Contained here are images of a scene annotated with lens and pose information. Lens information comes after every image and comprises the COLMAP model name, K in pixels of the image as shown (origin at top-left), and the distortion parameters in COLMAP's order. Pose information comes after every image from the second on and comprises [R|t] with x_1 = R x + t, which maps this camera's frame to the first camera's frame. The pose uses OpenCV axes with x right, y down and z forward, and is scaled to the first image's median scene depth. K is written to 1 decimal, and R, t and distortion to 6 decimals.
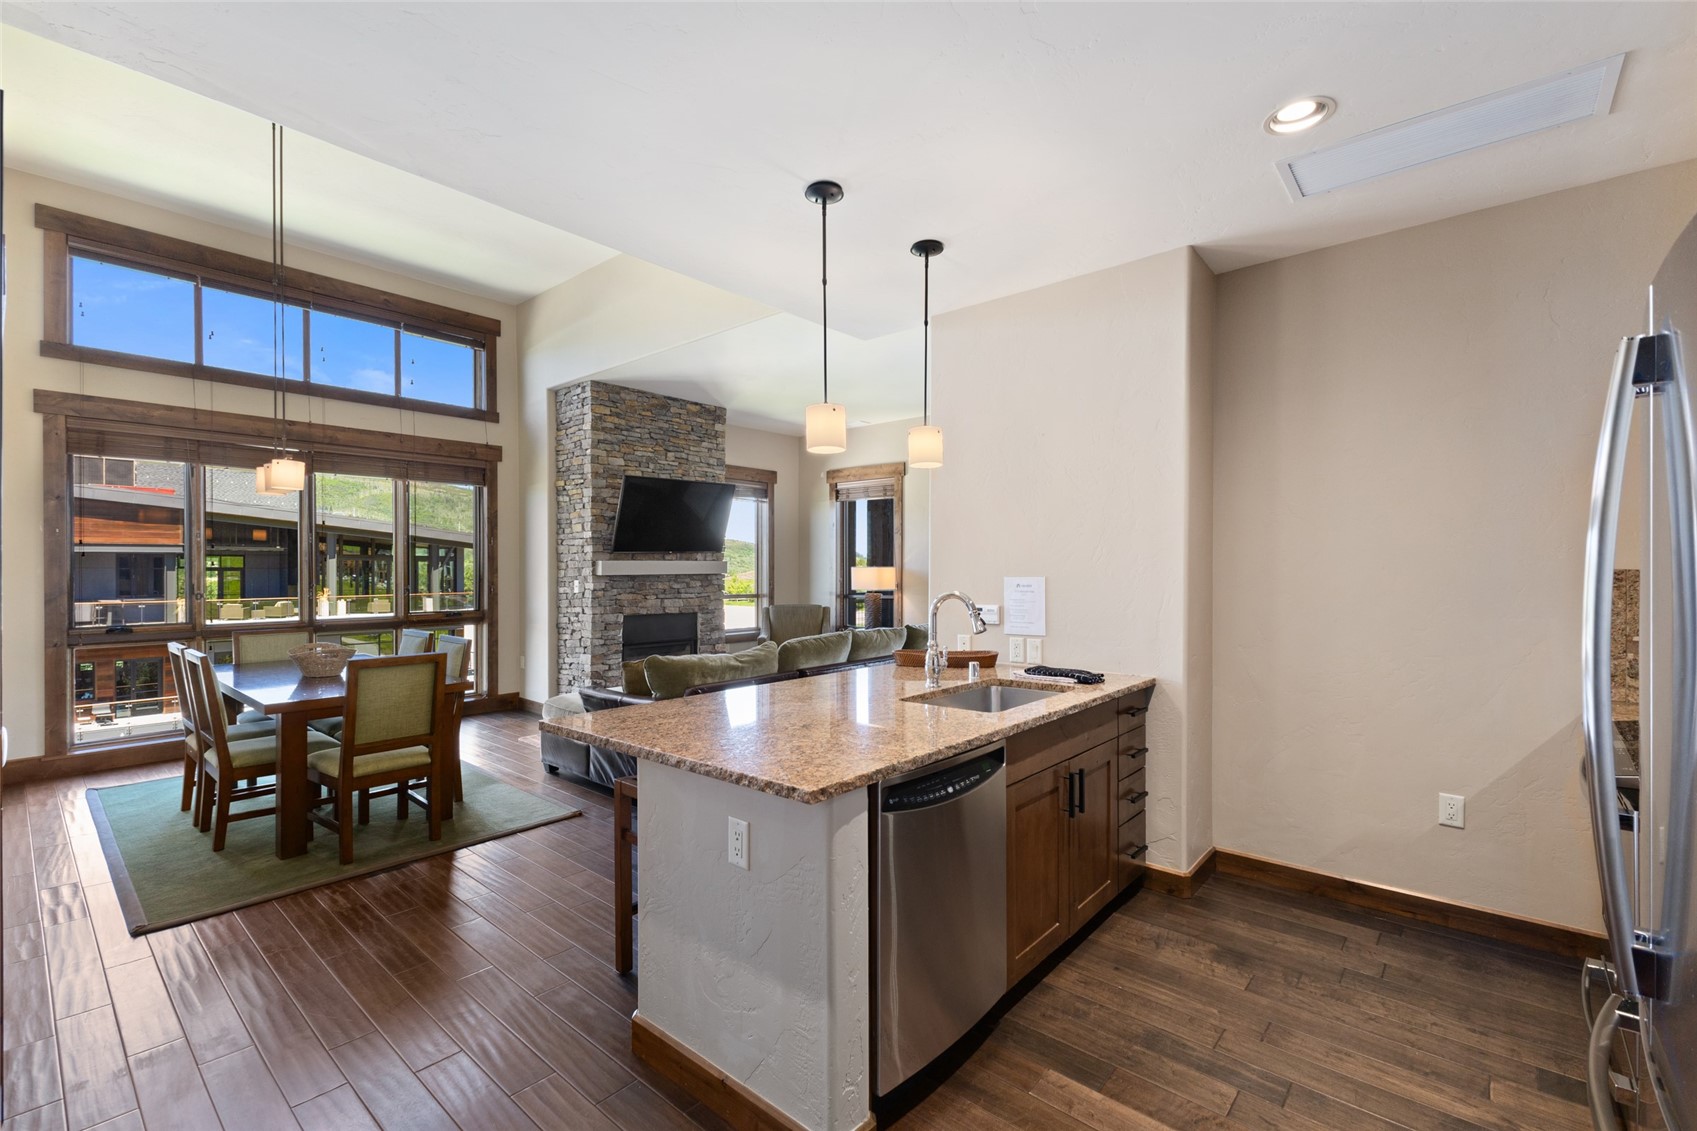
lens RADIAL K [[726.2, 0, 849.6], [0, 726.2, 569.3], [0, 0, 1]] dist [0.013317, -0.003262]
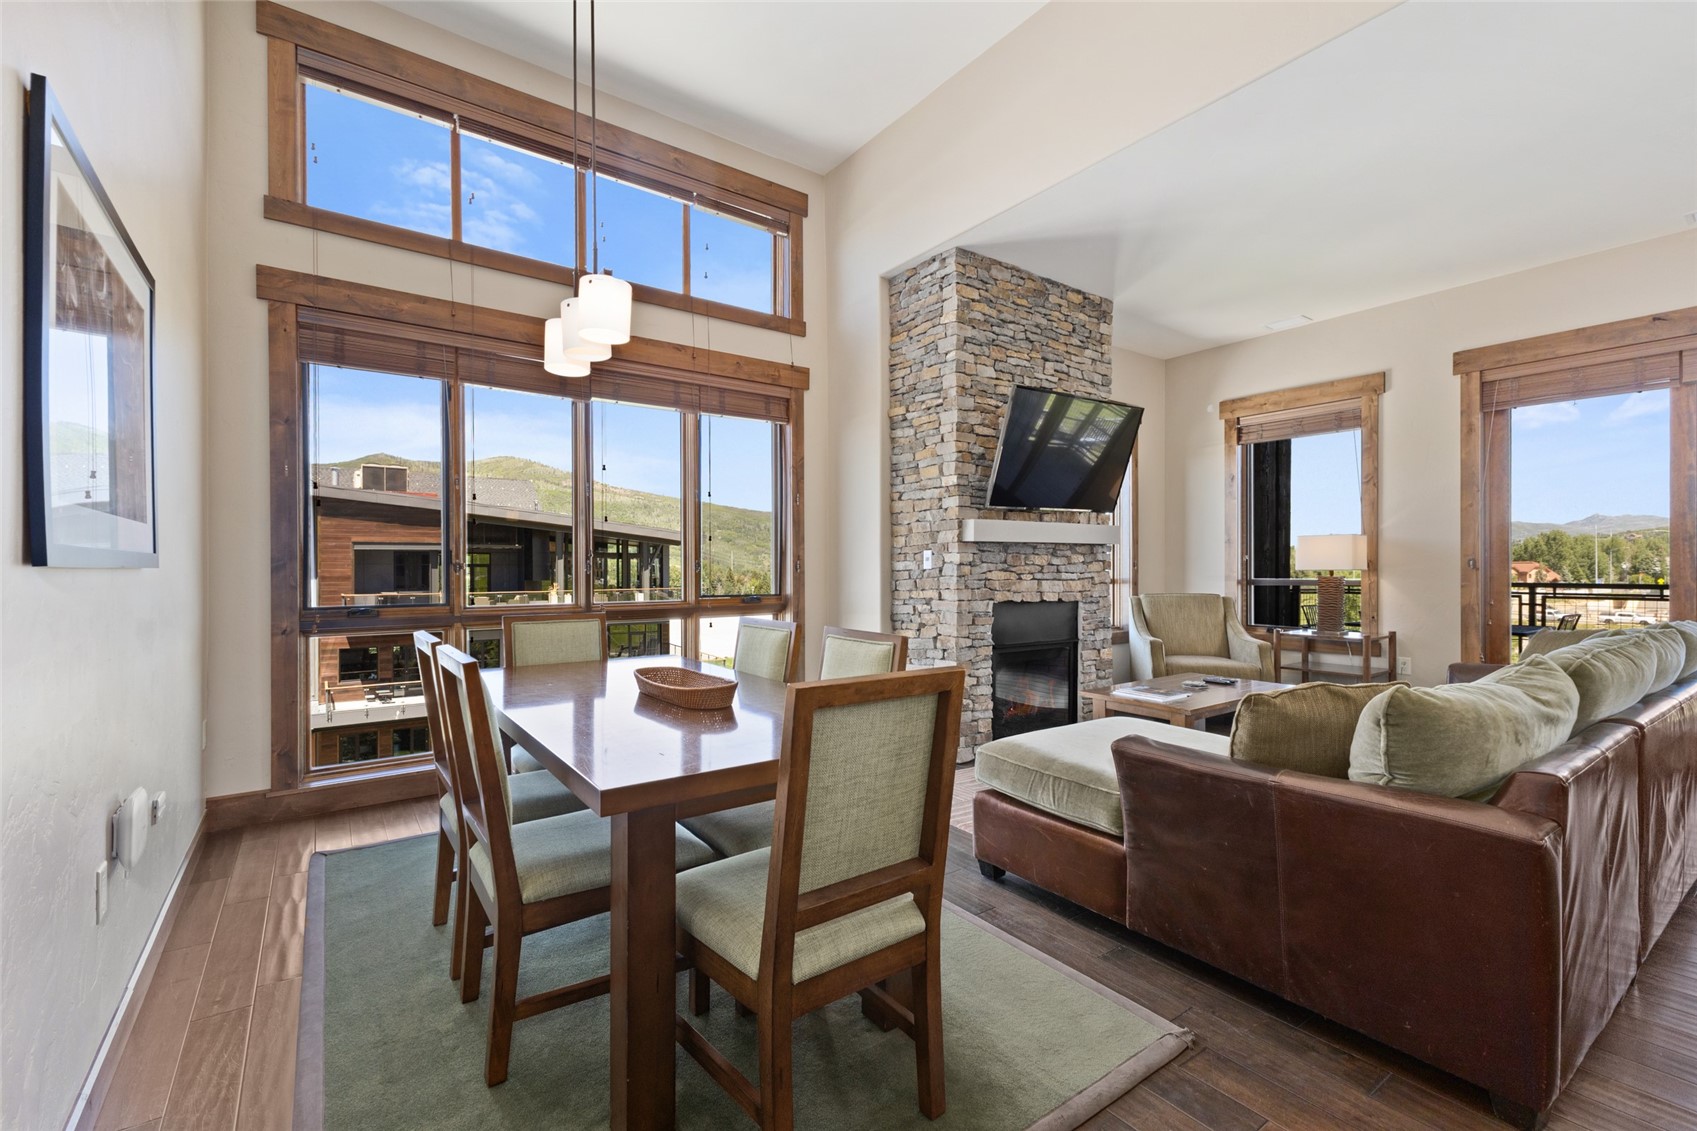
lens RADIAL K [[726.2, 0, 849.6], [0, 726.2, 569.3], [0, 0, 1]] dist [0.013317, -0.003262]
pose [[0.973585, -0.001022, -0.228323, -0.292486], [0.001152, 0.999999, 0.000436, 0.032348], [0.228323, -0.000687, 0.973585, 0.326434]]
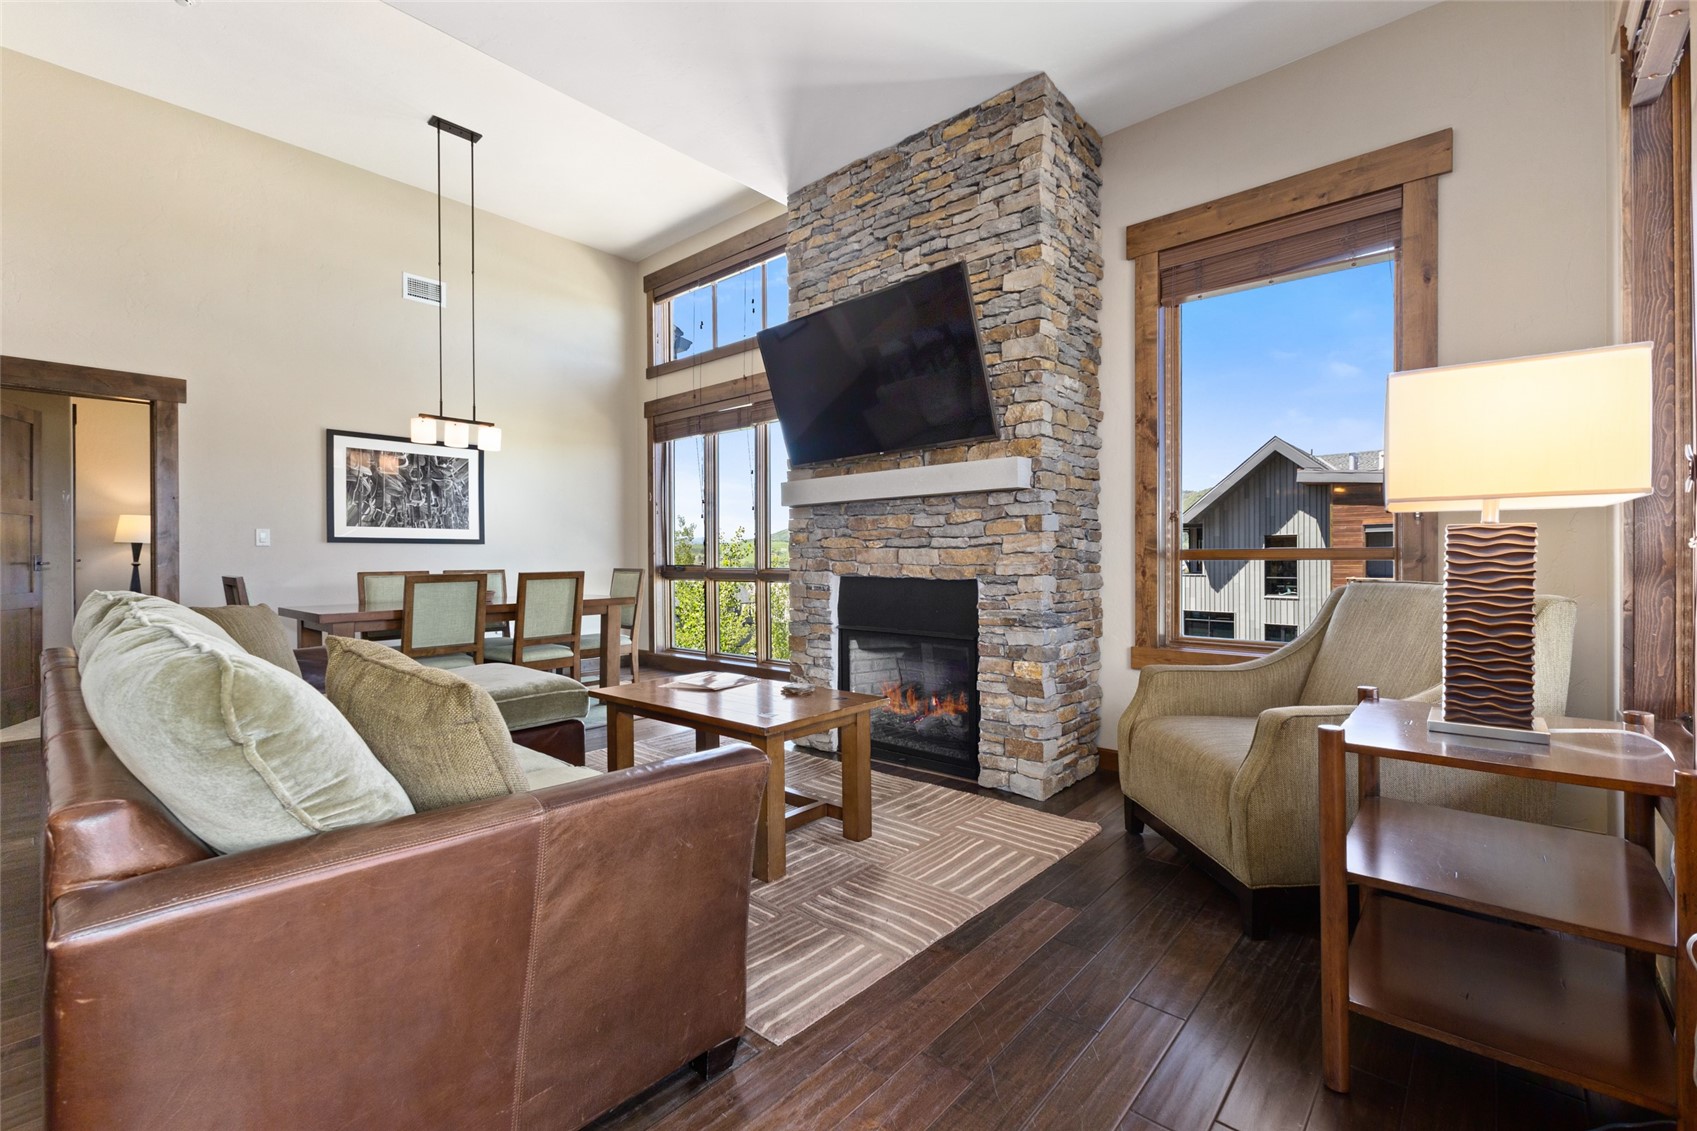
lens RADIAL K [[741.0, 0, 847.8], [0, 741.0, 559.2], [0, 0, 1]] dist [0.014943, -0.005145]
pose [[-0.009553, 0.000795, -0.999954, 0.276084], [0.004155, 0.999991, 0.000755, 0.051283], [0.999946, -0.004148, -0.009556, 1.032381]]
